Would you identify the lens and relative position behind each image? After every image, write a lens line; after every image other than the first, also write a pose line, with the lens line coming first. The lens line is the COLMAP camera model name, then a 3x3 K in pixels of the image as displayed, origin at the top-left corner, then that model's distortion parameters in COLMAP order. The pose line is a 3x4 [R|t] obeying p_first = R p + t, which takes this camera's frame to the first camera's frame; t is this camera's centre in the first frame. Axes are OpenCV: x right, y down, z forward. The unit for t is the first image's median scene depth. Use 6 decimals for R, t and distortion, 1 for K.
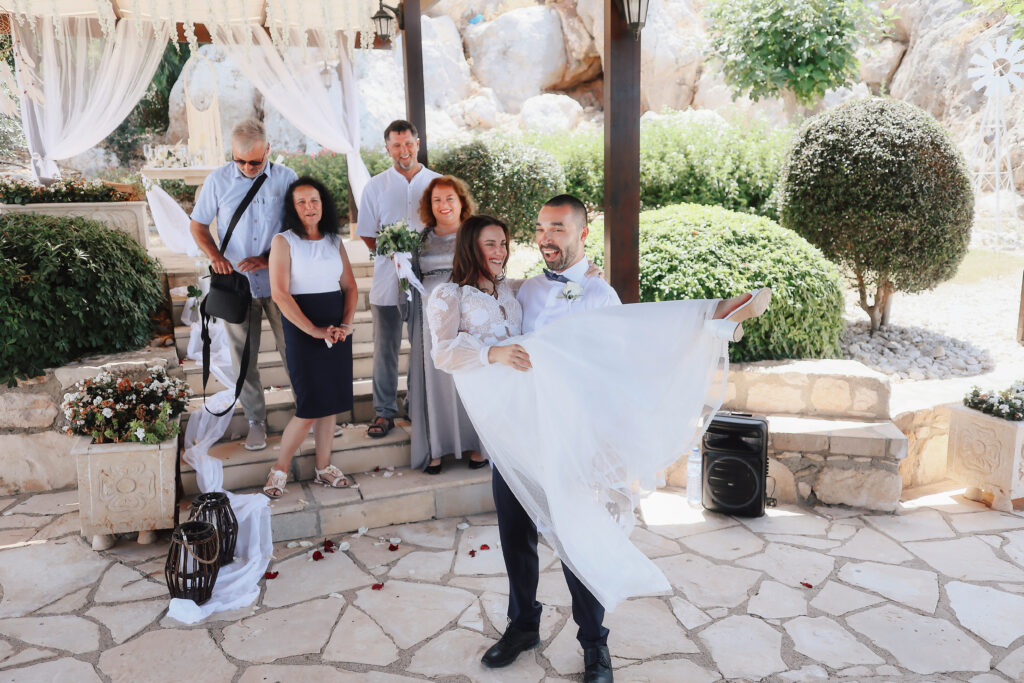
lens RADIAL K [[909.6, 0, 536.9], [0, 909.6, 394.7], [0, 0, 1]] dist [0.042047, -0.123752]
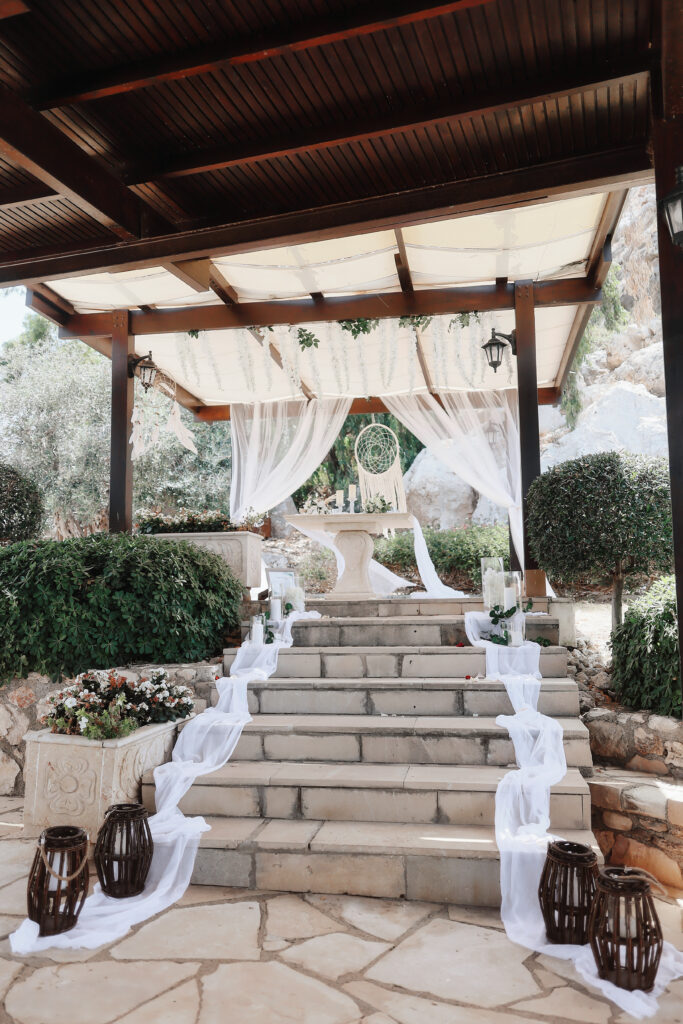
lens RADIAL K [[871.4, 0, 327.4], [0, 871.4, 515.0], [0, 0, 1]] dist [0.030403, -0.005100]
pose [[0.837837, -0.047715, -0.543832, 0.188916], [-0.134176, 0.947618, -0.289856, 0.047253], [0.529175, 0.315821, 0.787547, 0.266327]]
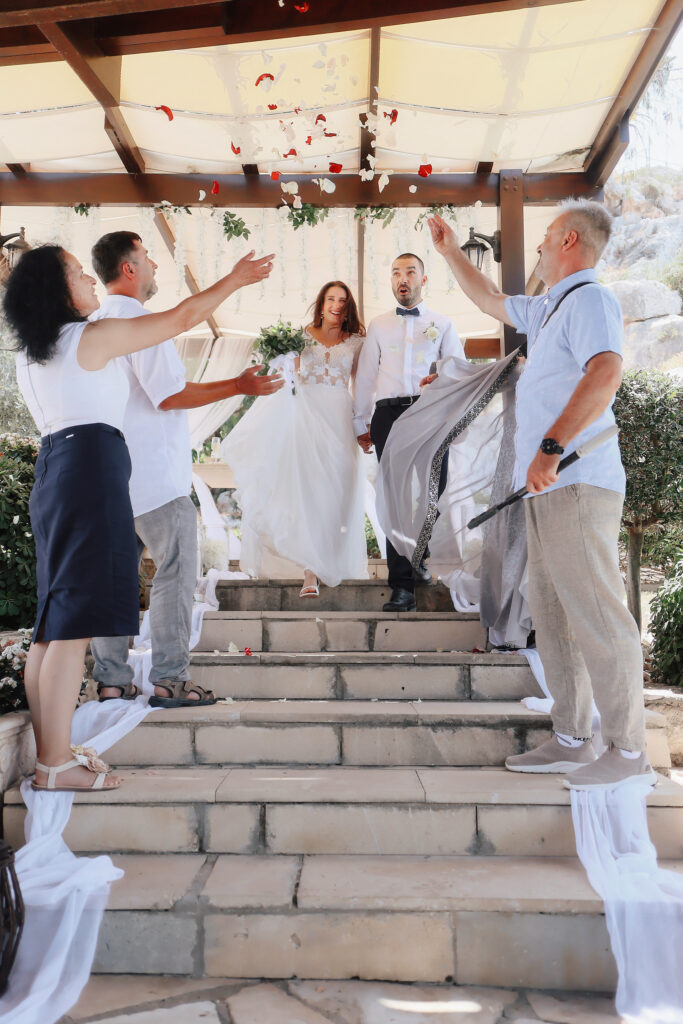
lens RADIAL K [[871.4, 0, 327.4], [0, 871.4, 515.0], [0, 0, 1]] dist [0.030403, -0.005100]
pose [[0.916640, -0.027368, -0.398776, 0.006267], [-0.115097, 0.937326, -0.328895, 0.058018], [0.382784, 0.347376, 0.856041, 0.438550]]
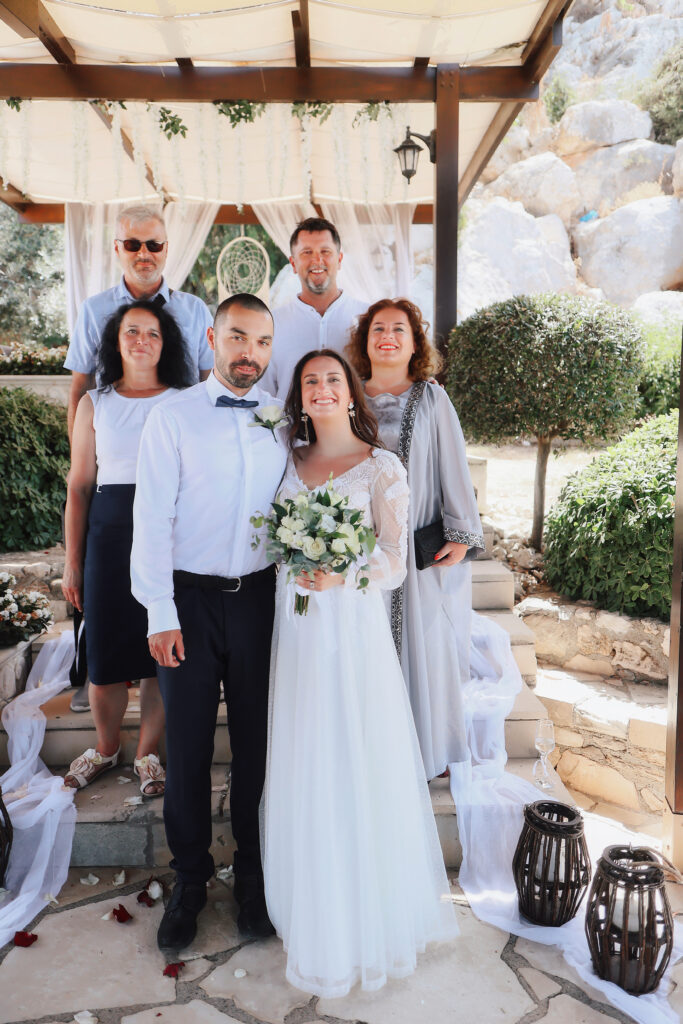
lens RADIAL K [[859.7, 0, 341.5], [0, 859.7, 512.0], [0, 0, 1]] dist [0.029005, 0.003914]
pose [[0.931086, 0.051625, -0.361127, 0.064484], [-0.095566, 0.989882, -0.104888, -0.026842], [0.352058, 0.132172, 0.926599, 0.369835]]
